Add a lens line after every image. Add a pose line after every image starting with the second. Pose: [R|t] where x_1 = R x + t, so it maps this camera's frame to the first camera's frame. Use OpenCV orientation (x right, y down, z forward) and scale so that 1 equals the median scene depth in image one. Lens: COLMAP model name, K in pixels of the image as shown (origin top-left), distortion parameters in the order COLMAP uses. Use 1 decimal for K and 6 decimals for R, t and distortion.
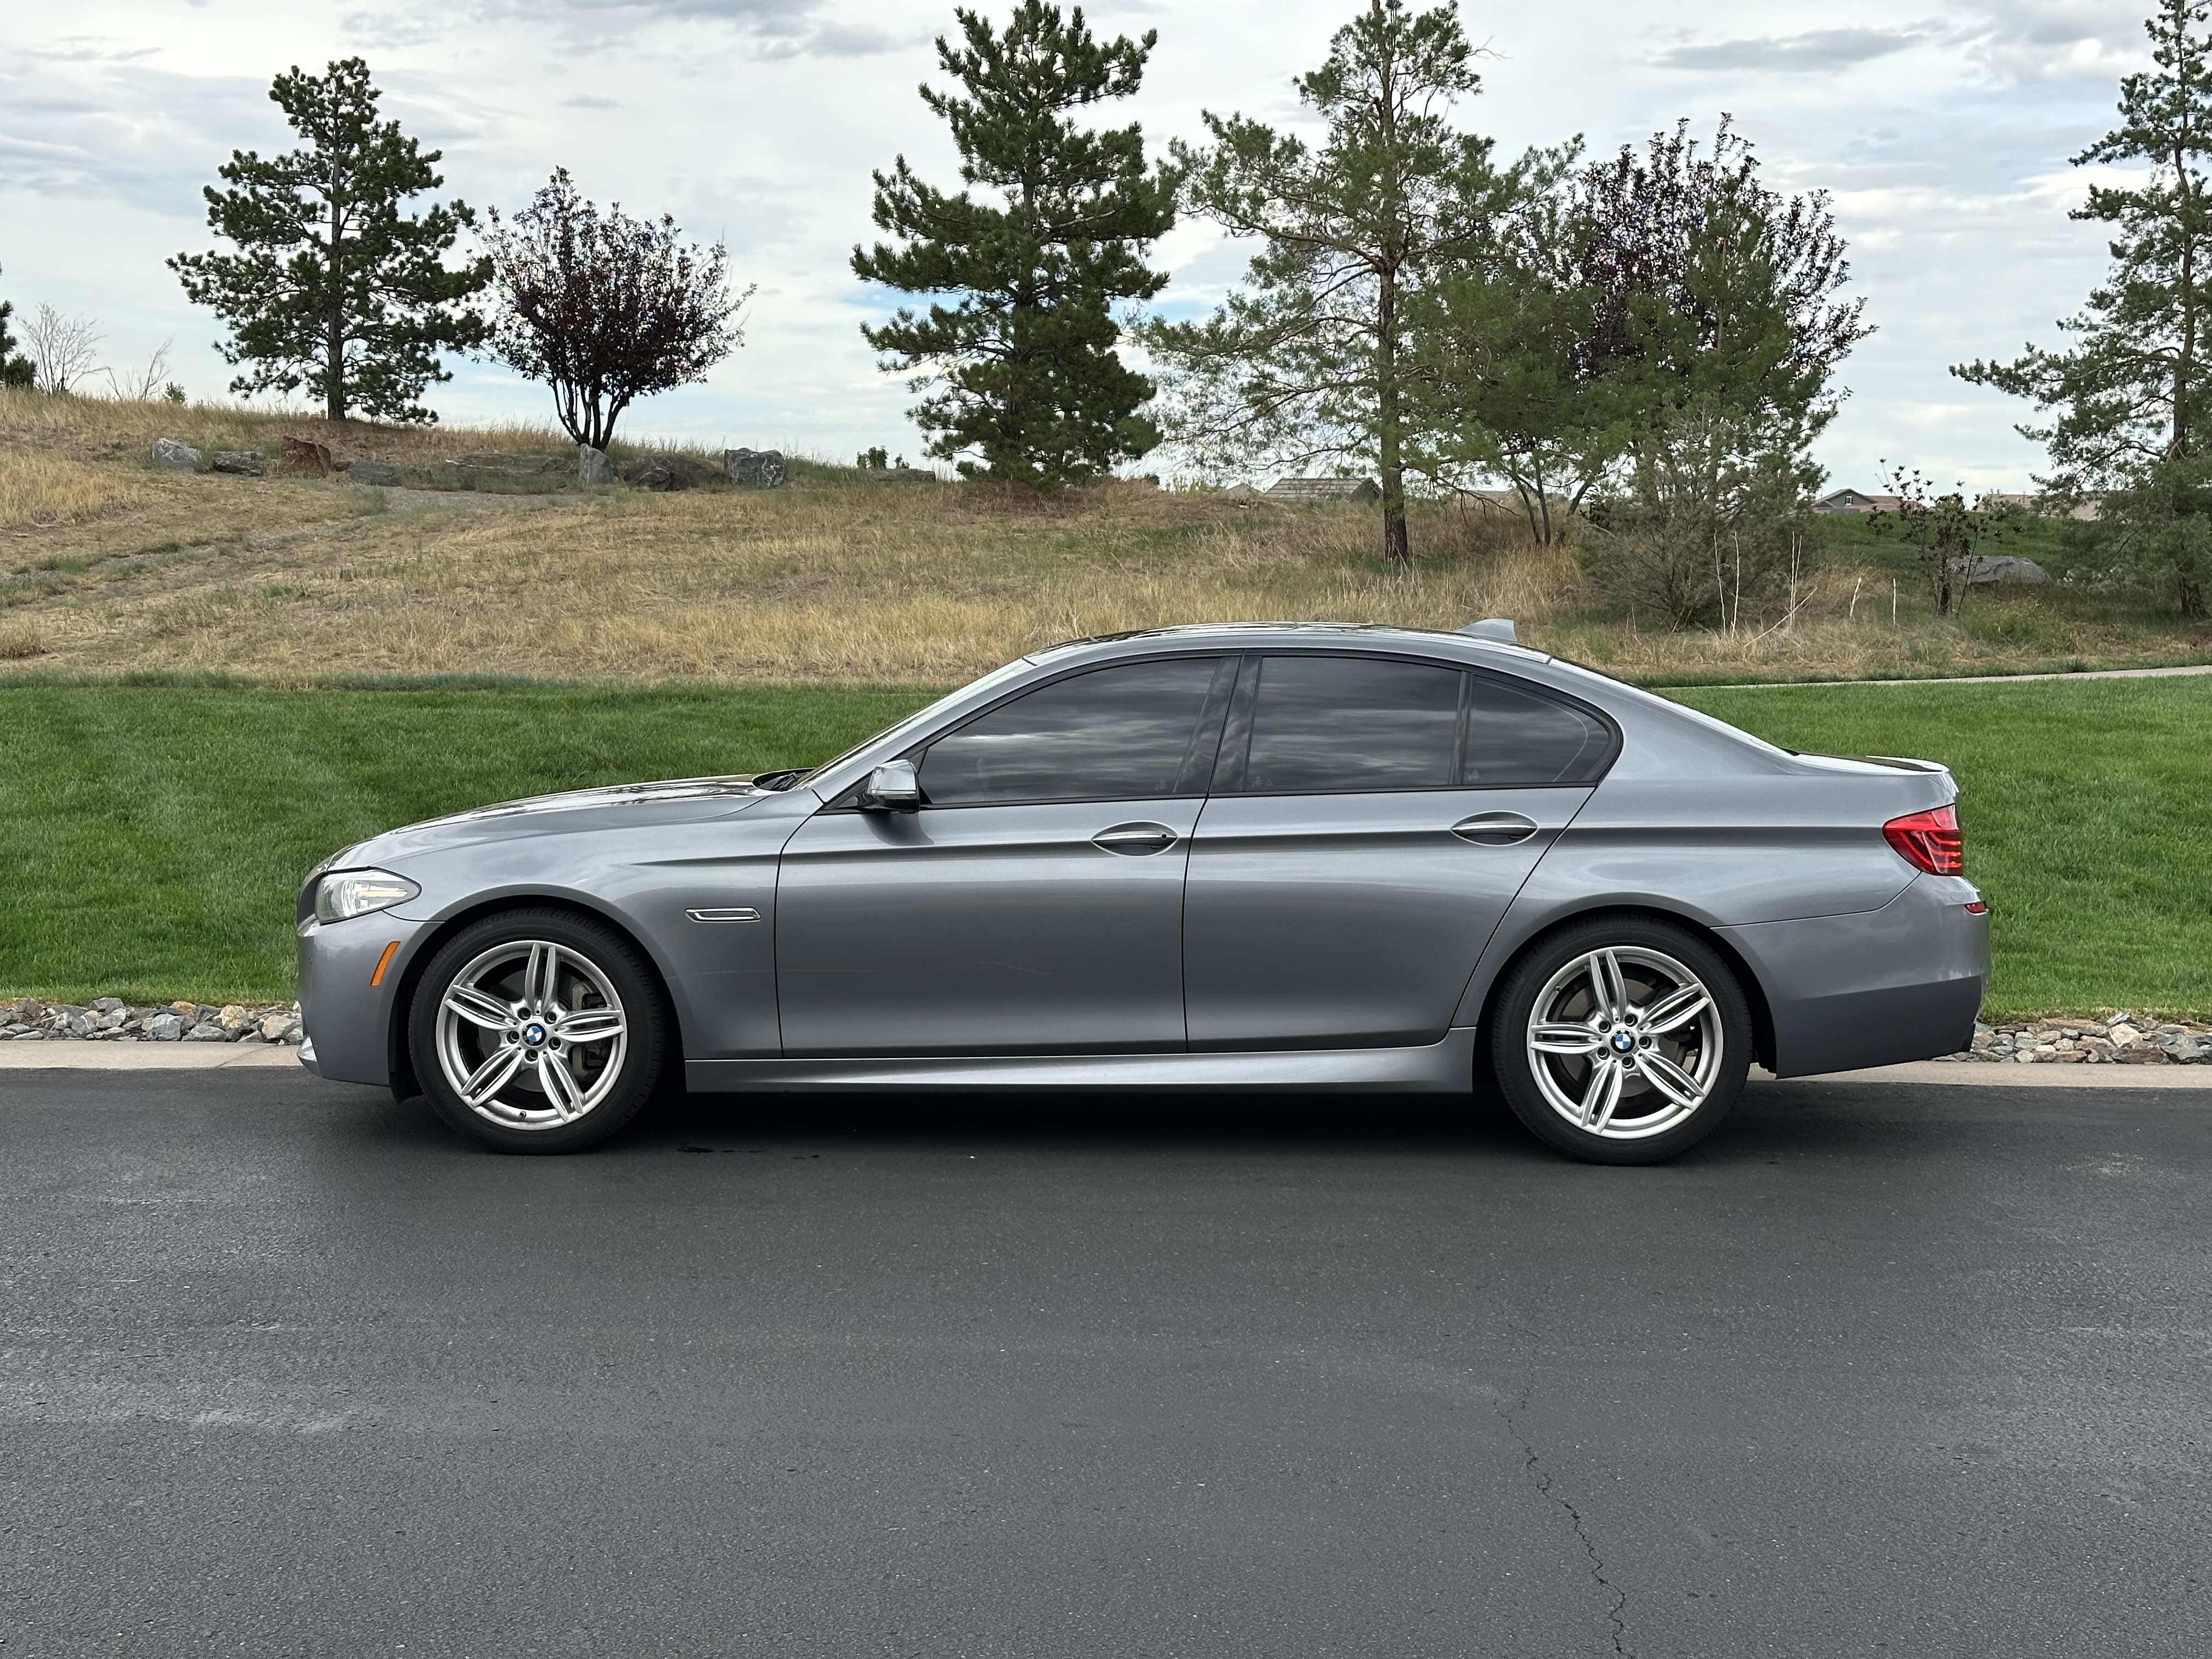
lens RADIAL K [[3109.4, 0, 1106.4], [0, 3109.4, 831.1], [0, 0, 1]] dist [-0.002198, 0.000000]
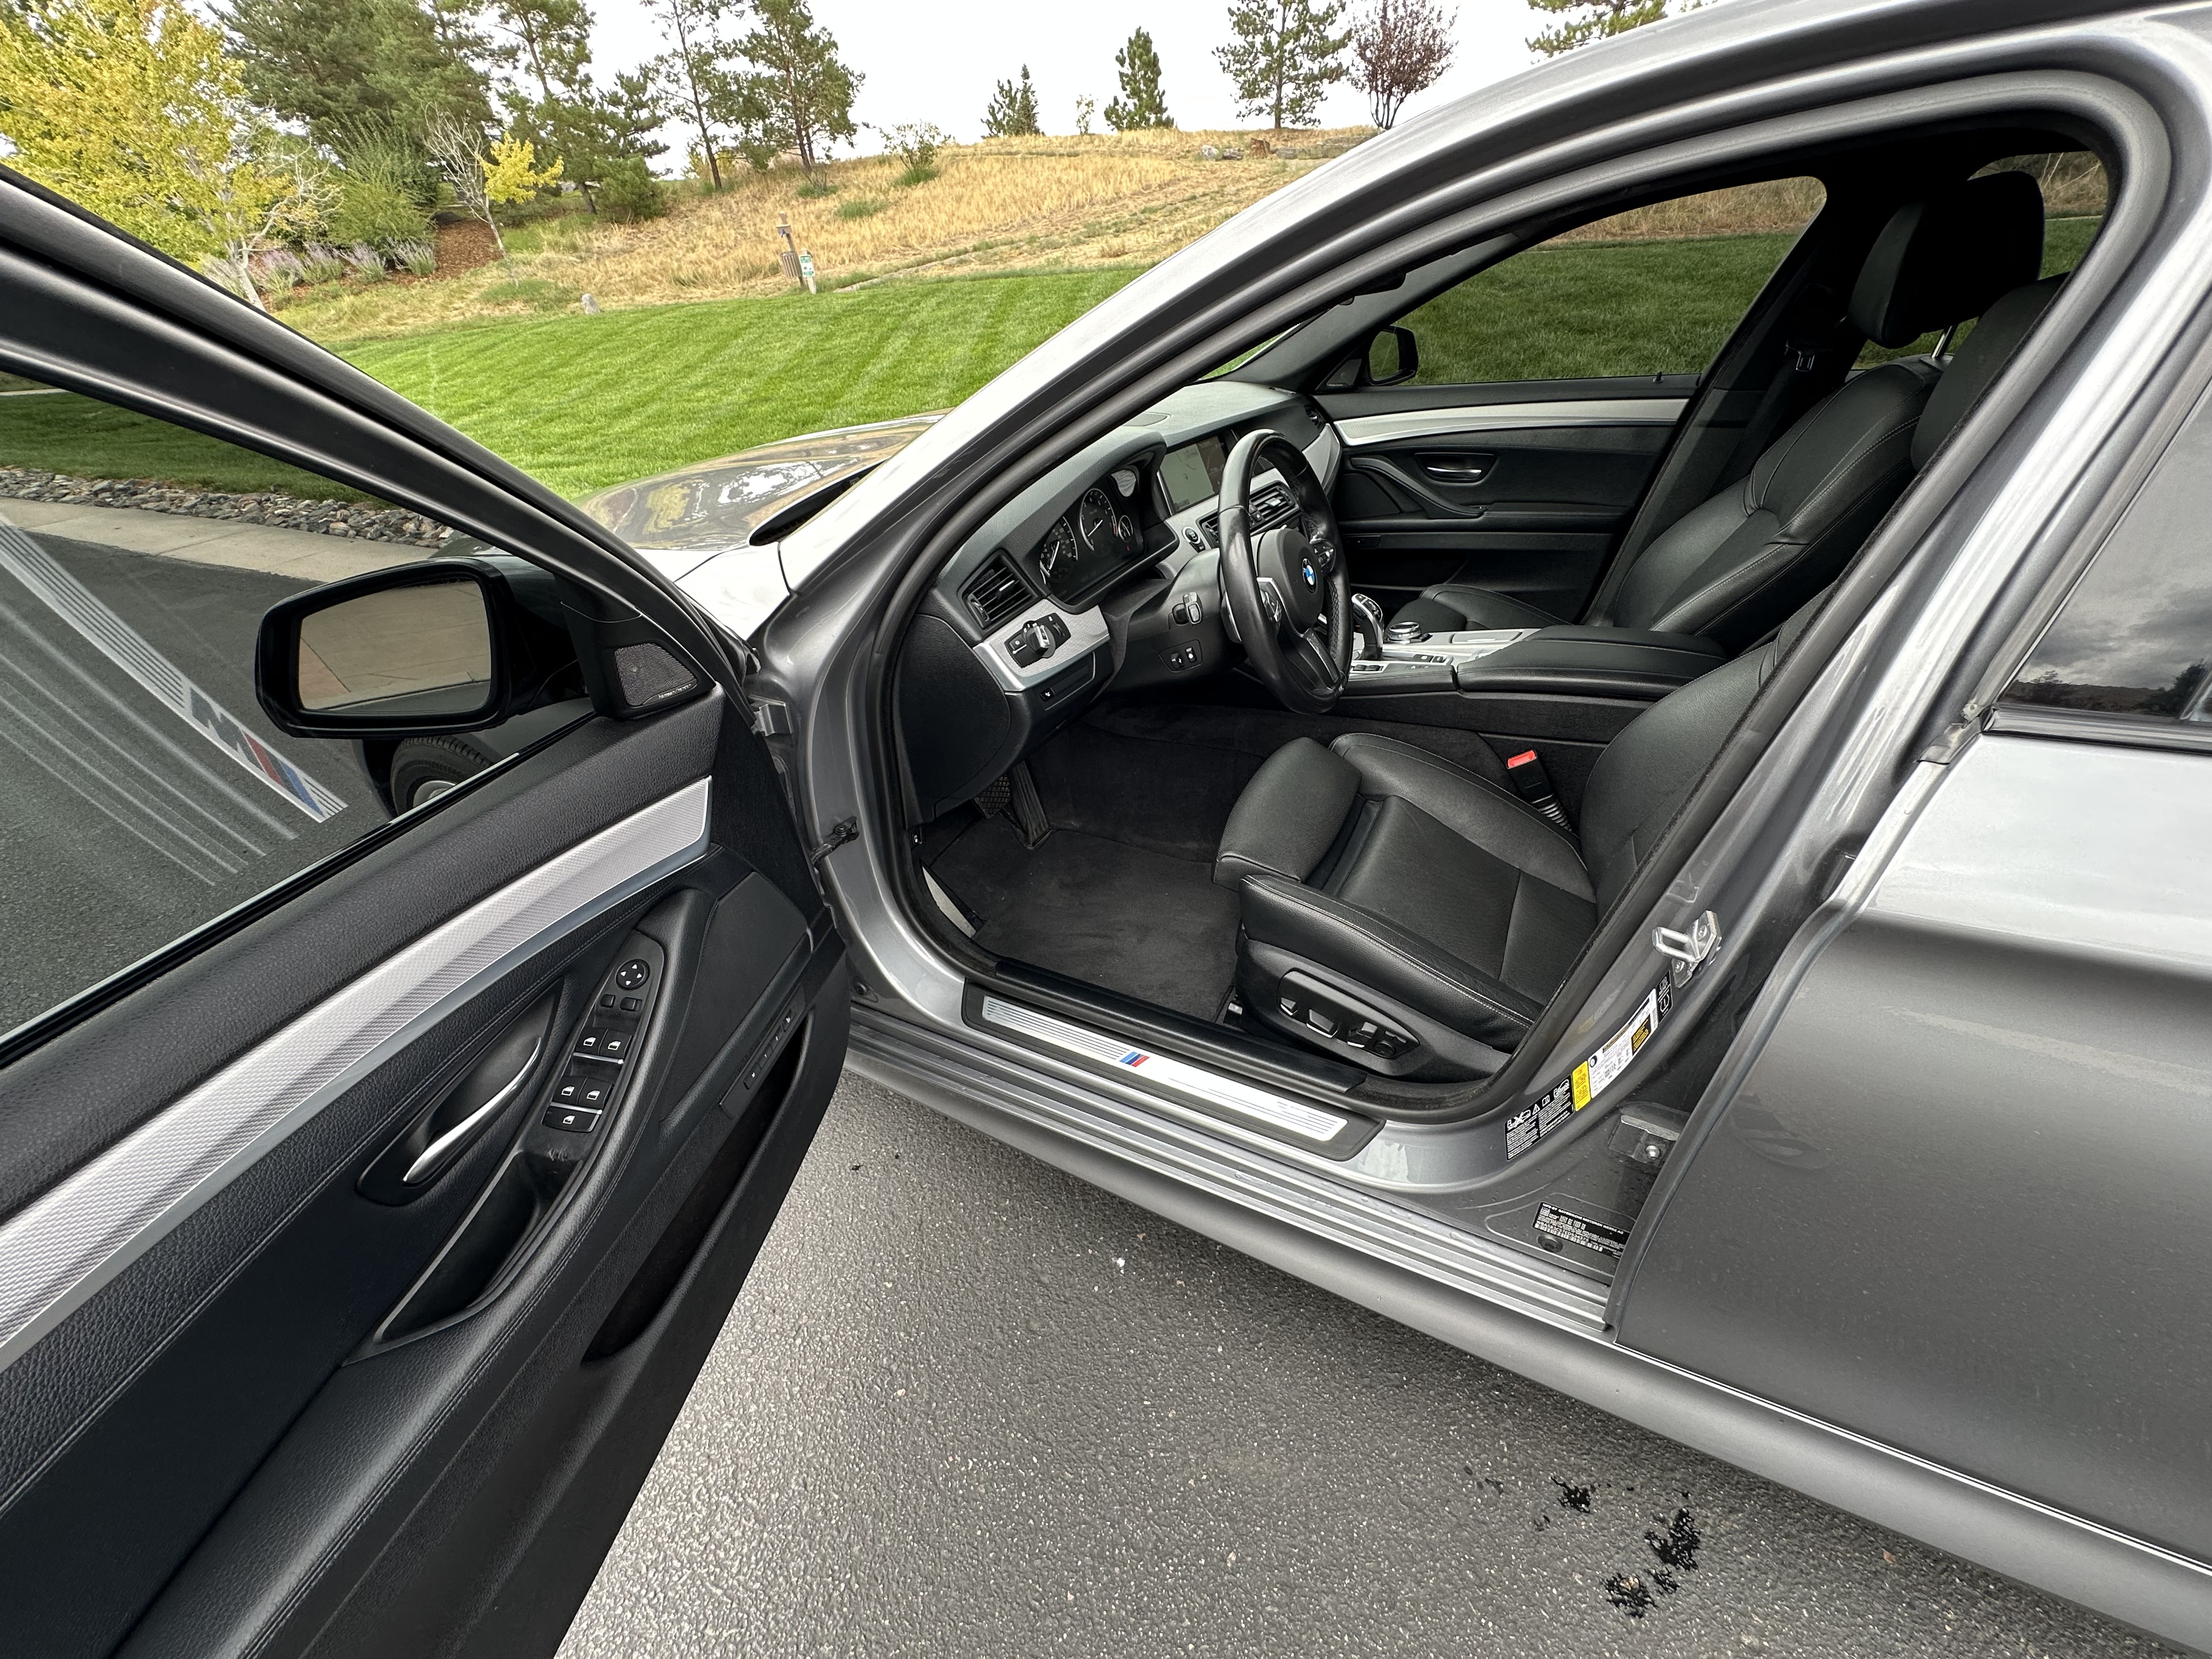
lens RADIAL K [[885.9, 0, 1103.6], [0, 885.9, 828.5], [0, 0, 1]] dist [-0.003780, 0.001348]
pose [[0.901380, 0.190437, -0.388907, -0.003347], [0.031422, 0.866975, 0.497360, -0.009114], [0.431888, -0.460531, 0.775490, 0.181501]]
